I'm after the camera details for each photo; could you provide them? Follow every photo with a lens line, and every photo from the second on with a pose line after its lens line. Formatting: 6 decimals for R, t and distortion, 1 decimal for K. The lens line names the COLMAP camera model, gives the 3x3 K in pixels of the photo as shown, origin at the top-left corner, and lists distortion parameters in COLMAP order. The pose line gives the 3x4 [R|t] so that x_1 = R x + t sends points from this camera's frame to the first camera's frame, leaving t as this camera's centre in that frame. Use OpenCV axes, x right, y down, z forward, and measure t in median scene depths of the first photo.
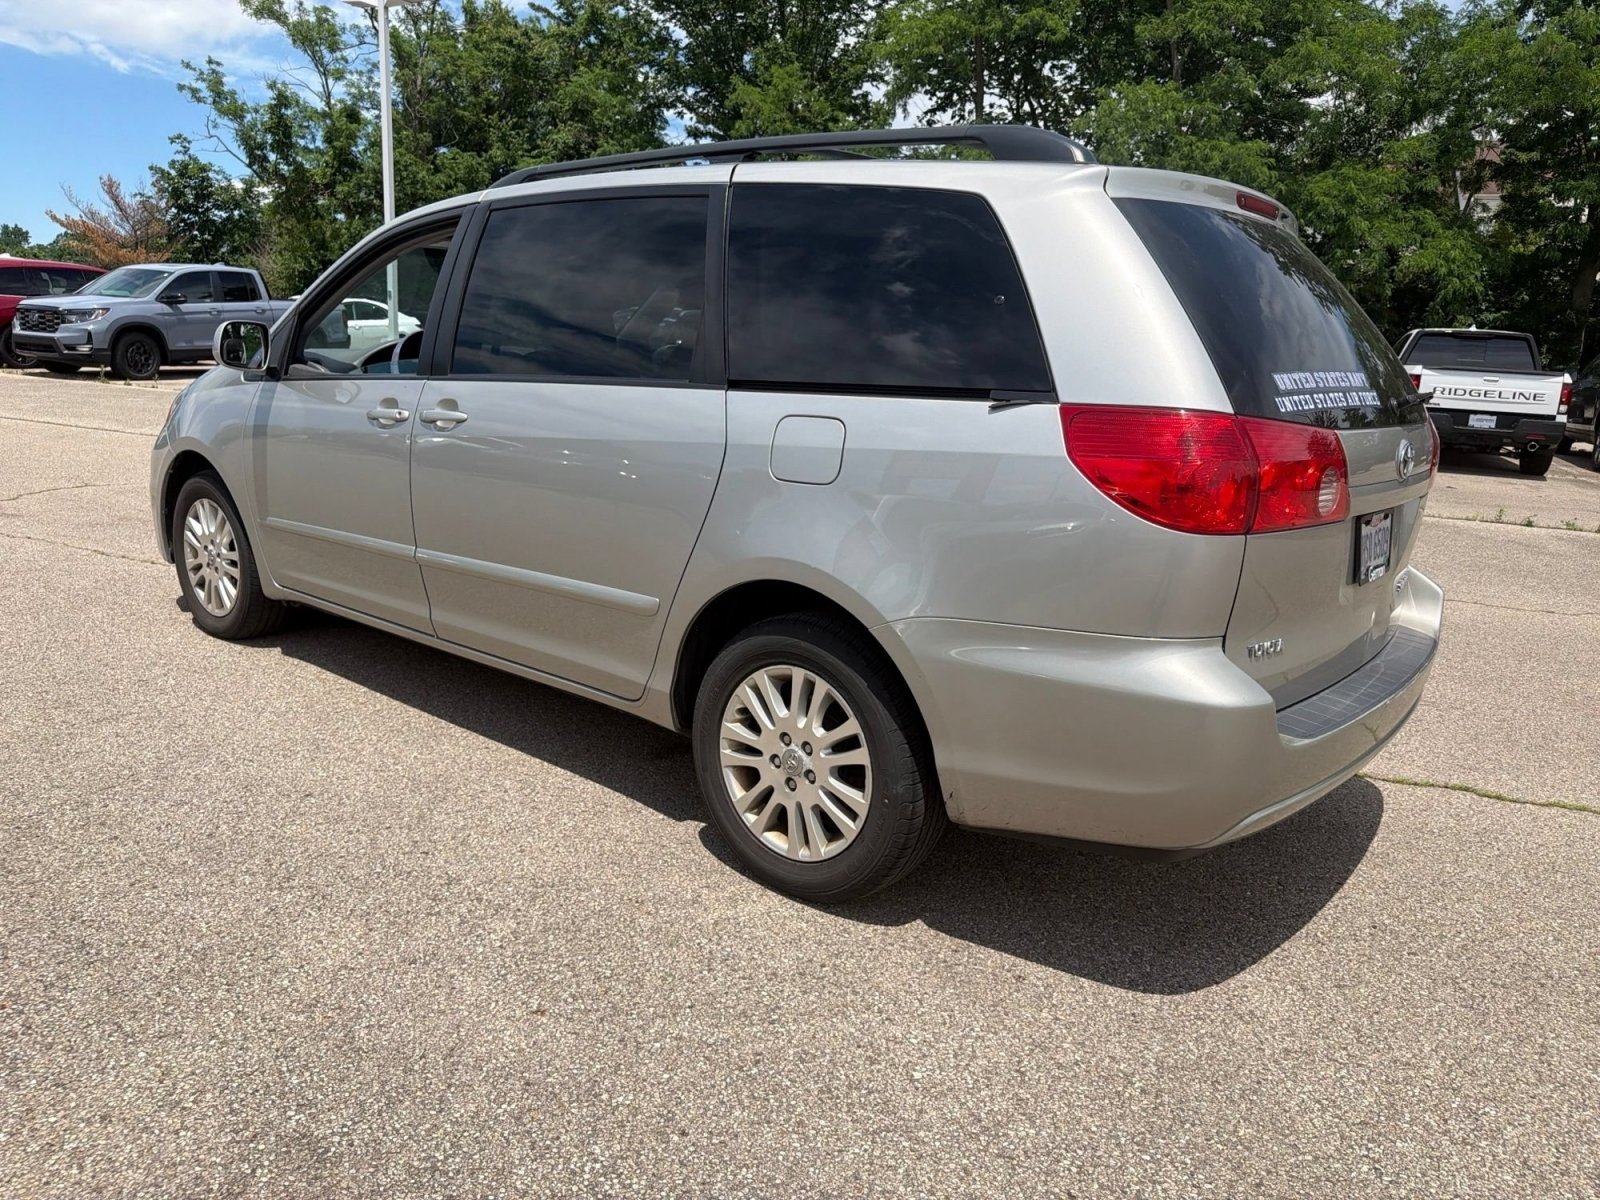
lens RADIAL K [[1133.6, 0, 813.5], [0, 1133.6, 604.1], [0, 0, 1]] dist [0.014498, -0.018396]
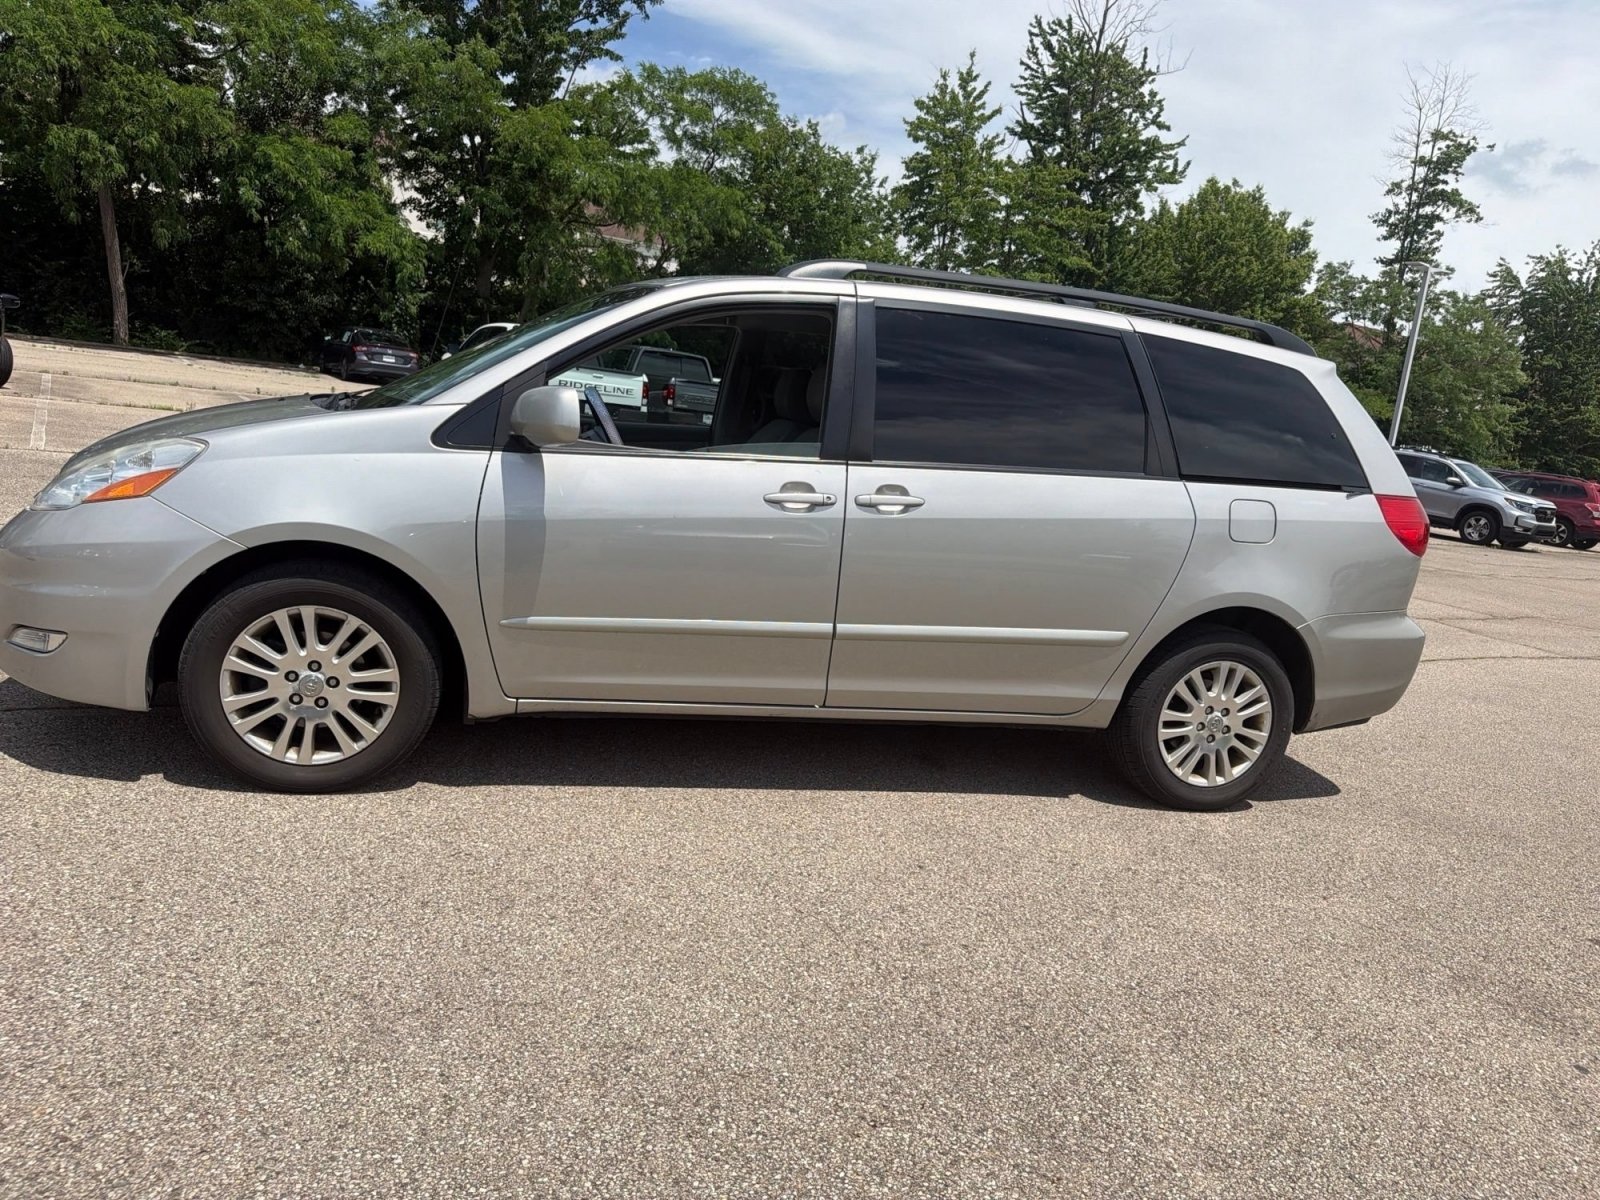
lens RADIAL K [[1135.2, 0, 803.2], [0, 1135.2, 604.3], [0, 0, 1]] dist [0.011907, -0.016492]
pose [[0.575286, -0.131836, 0.807258, -1.173737], [0.097468, 0.990942, 0.092375, -0.163424], [-0.812125, 0.025540, 0.582925, 0.413242]]
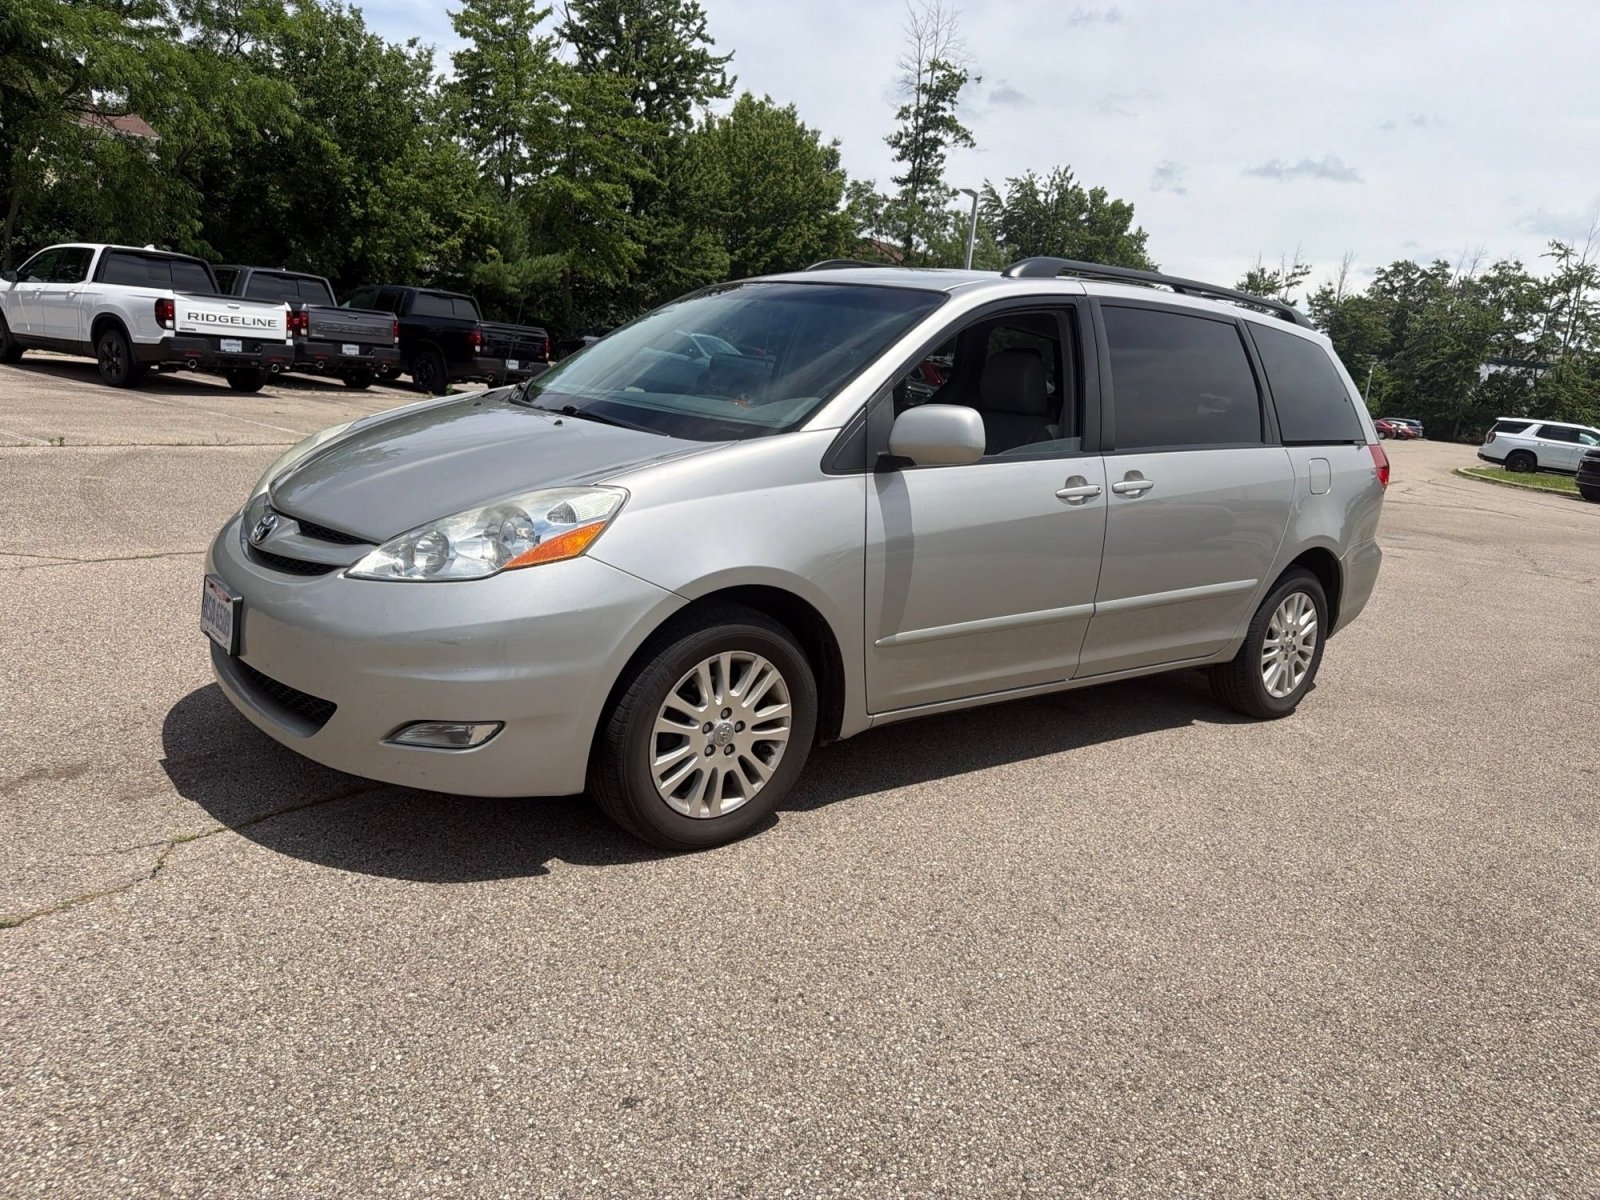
lens RADIAL K [[1125.9, 0, 804.0], [0, 1125.9, 600.4], [0, 0, 1]] dist [0.031900, -0.045244]
pose [[0.206093, -0.237748, 0.949211, -1.444589], [0.136328, 0.967551, 0.212742, -0.324658], [-0.968989, 0.085559, 0.231817, 1.001854]]
